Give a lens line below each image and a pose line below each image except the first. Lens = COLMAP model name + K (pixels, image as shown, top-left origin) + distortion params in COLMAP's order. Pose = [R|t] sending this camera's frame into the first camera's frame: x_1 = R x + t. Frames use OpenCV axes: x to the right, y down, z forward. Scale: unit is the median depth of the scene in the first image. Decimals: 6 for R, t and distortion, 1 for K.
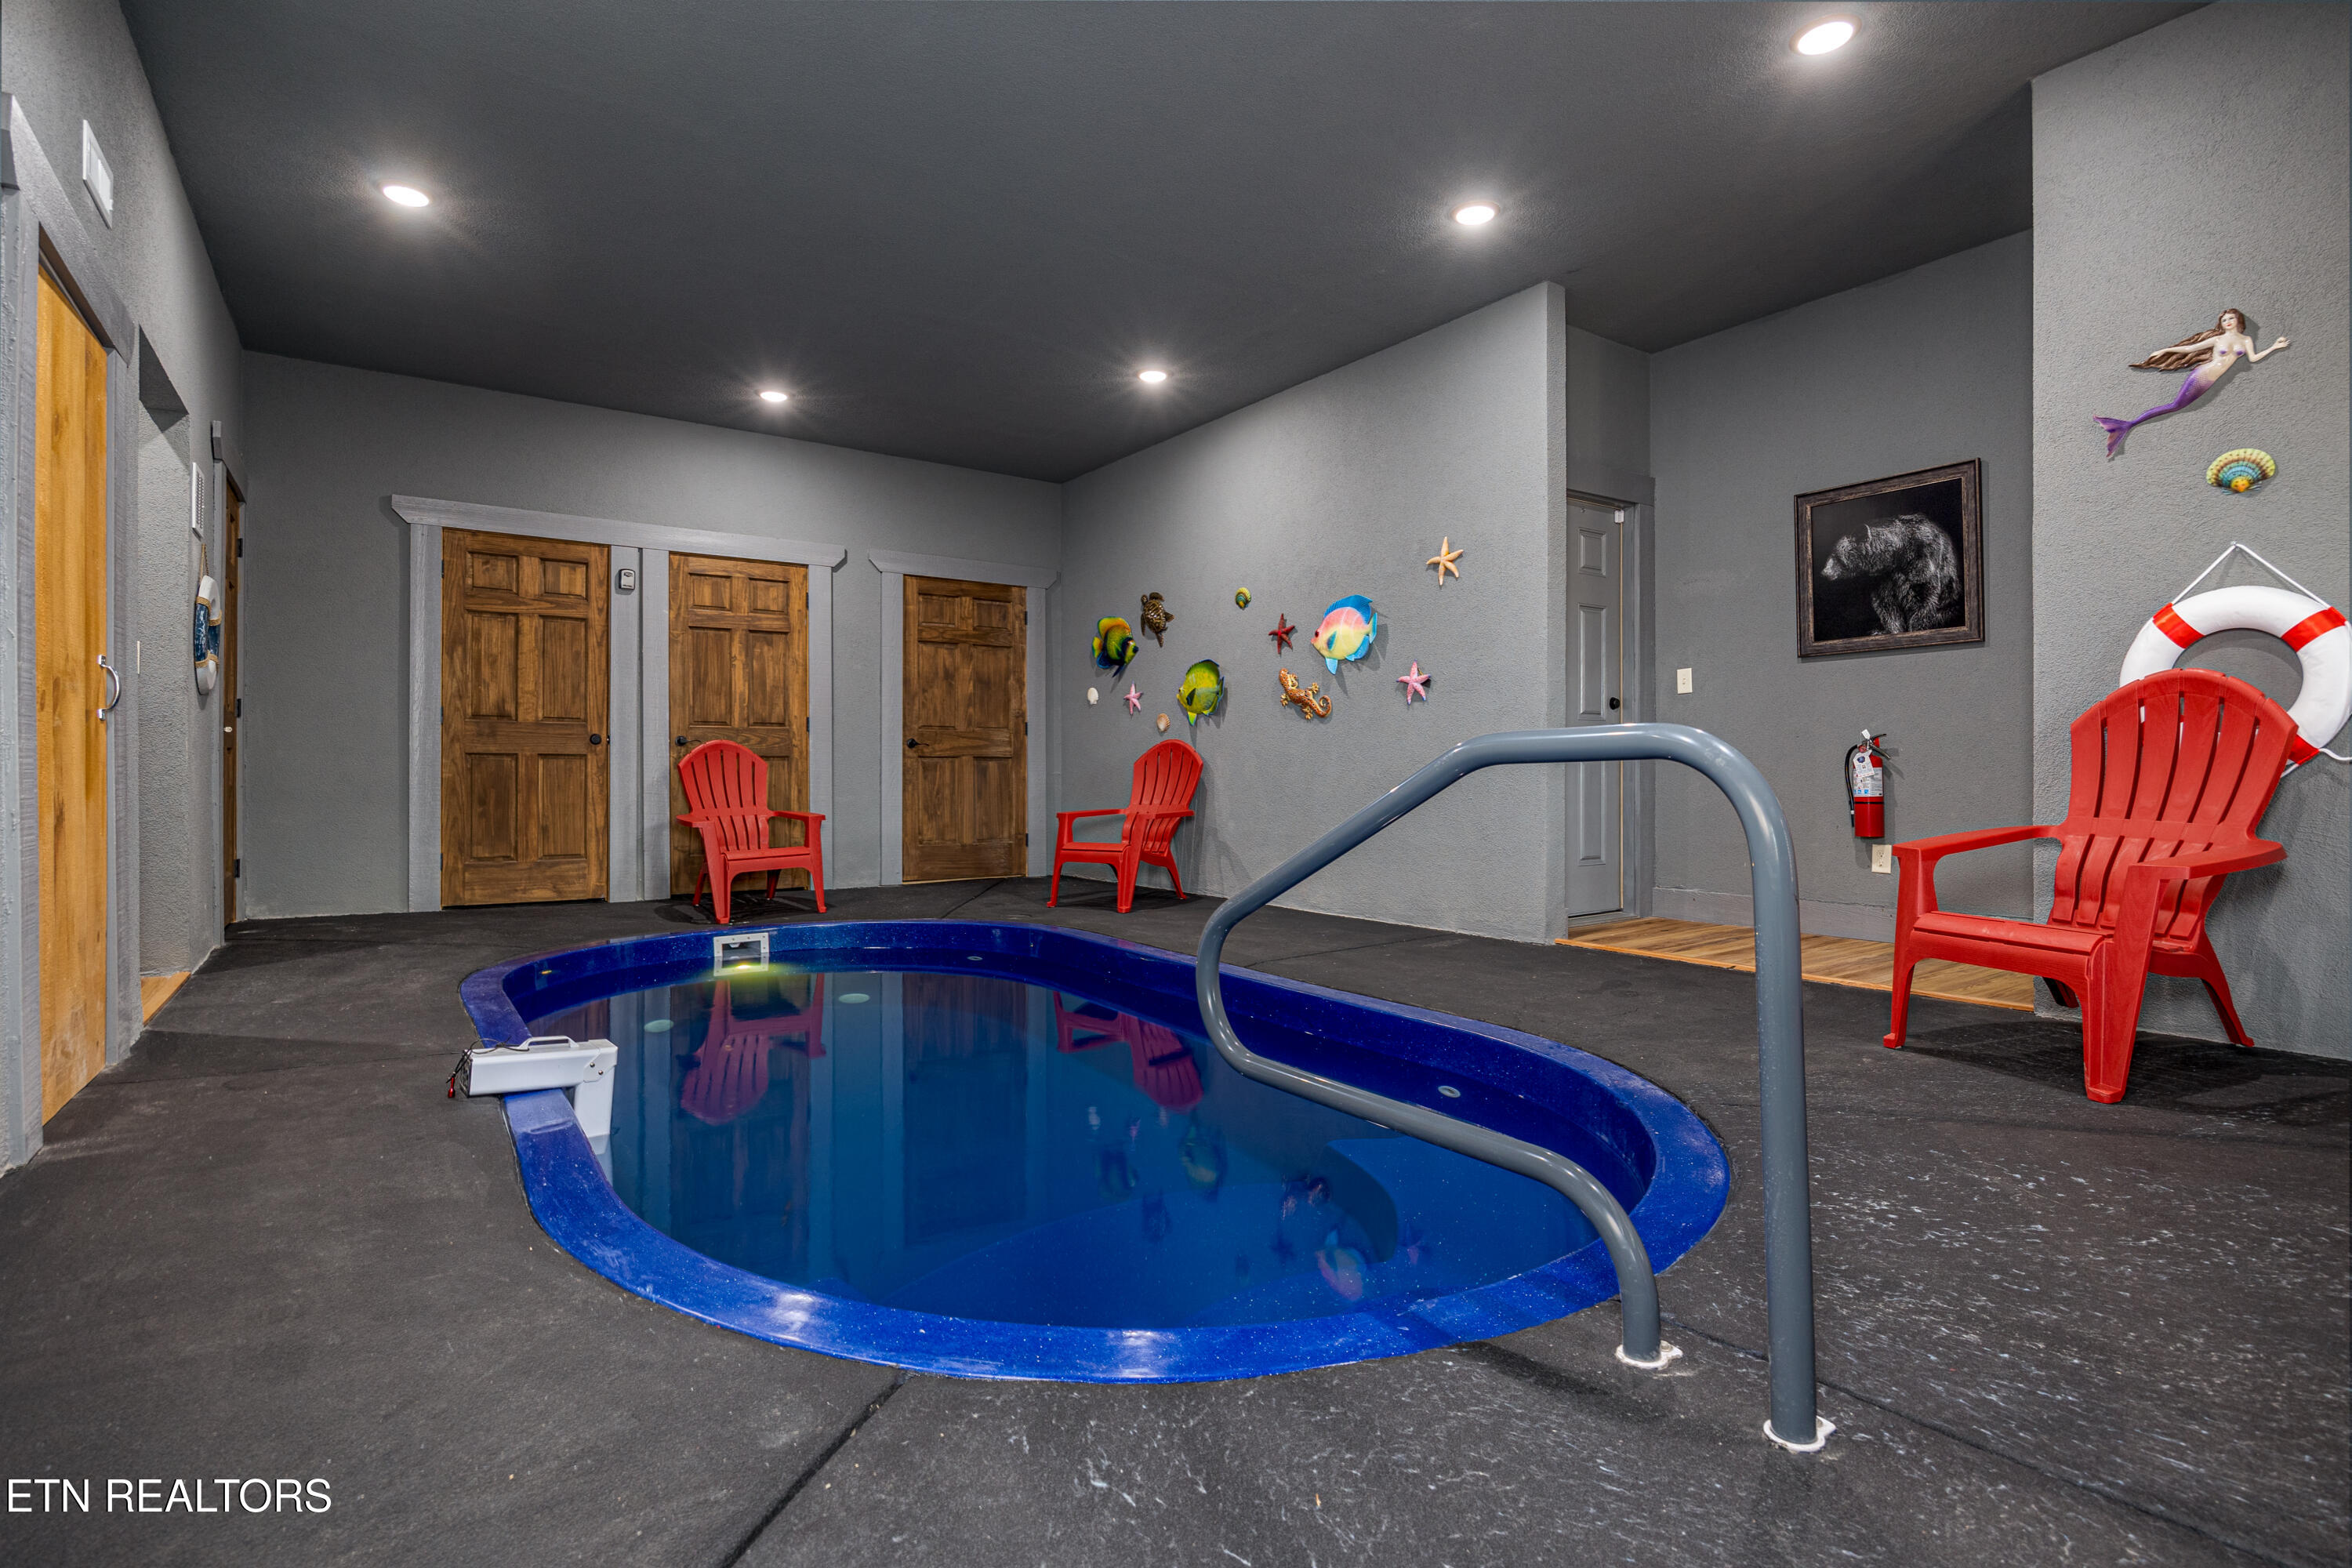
lens RADIAL K [[1152.7, 0, 1178.3], [0, 1152.7, 784.9], [0, 0, 1]] dist [-0.018405, 0.001231]
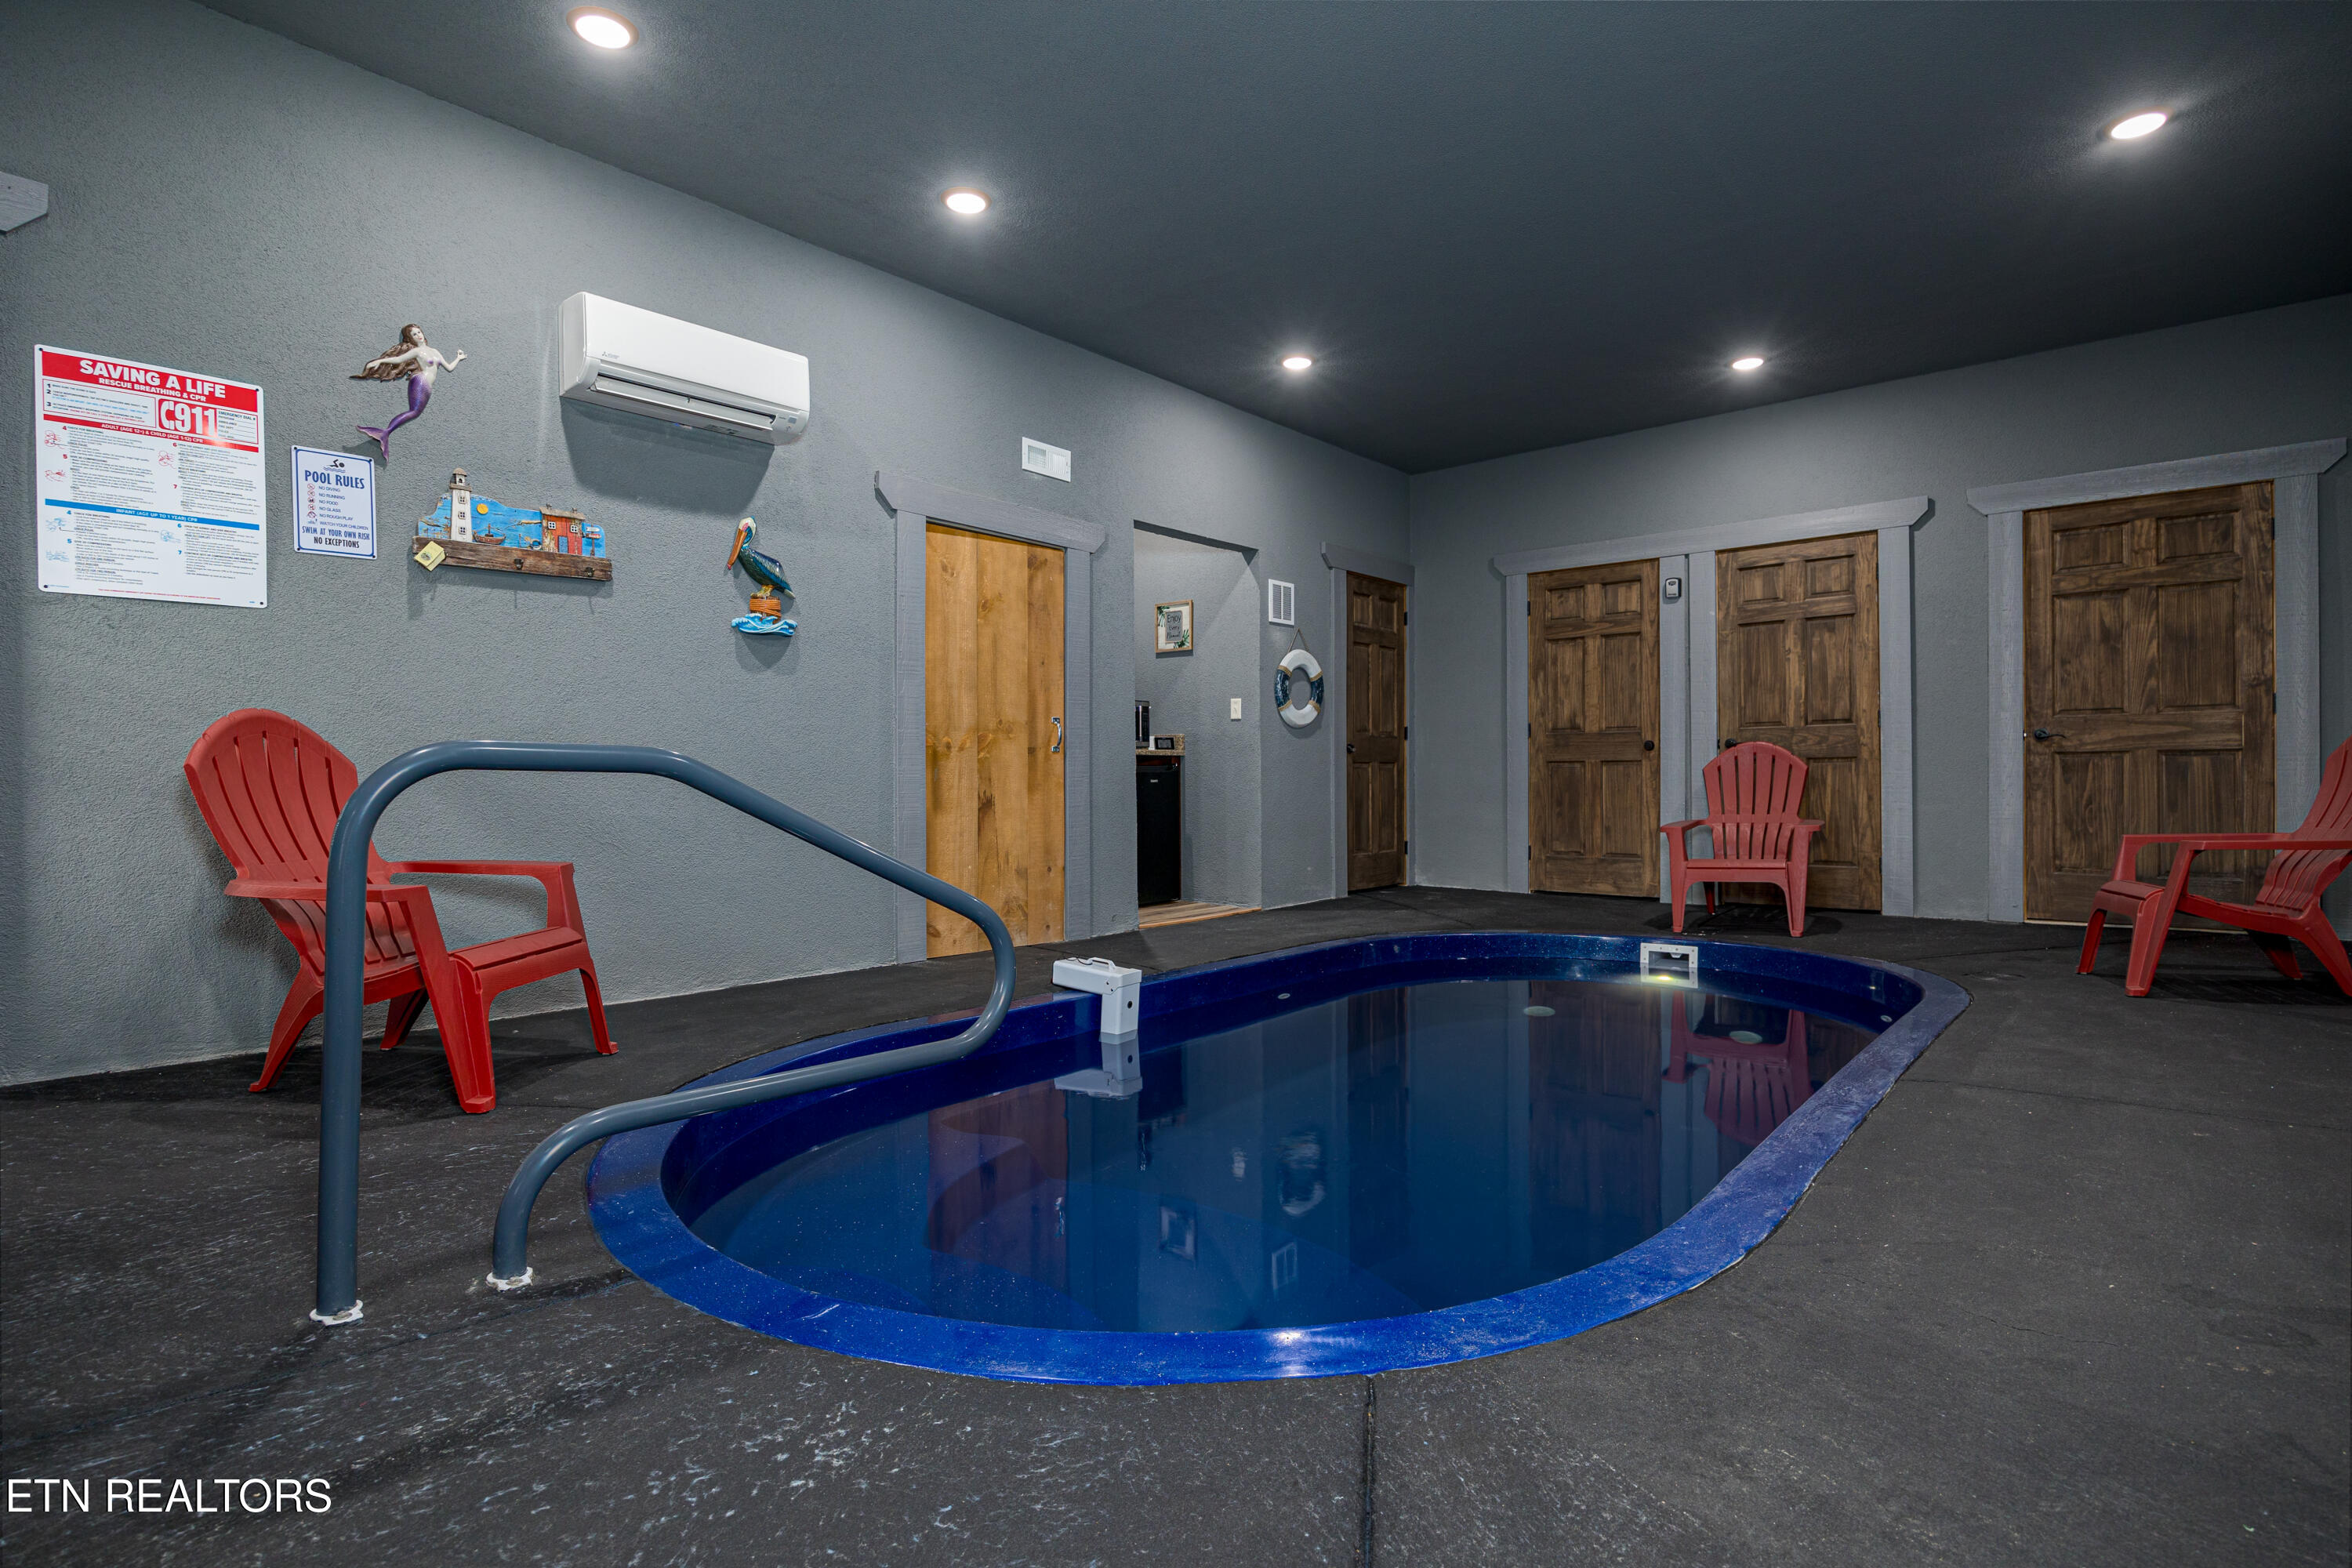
lens RADIAL K [[1152.7, 0, 1178.3], [0, 1152.7, 784.9], [0, 0, 1]] dist [-0.018405, 0.001231]
pose [[0.239263, 0.000569, -0.970955, 0.409812], [-0.003393, 0.999994, -0.000250, -0.002151], [0.970949, 0.003354, 0.239263, 0.331377]]
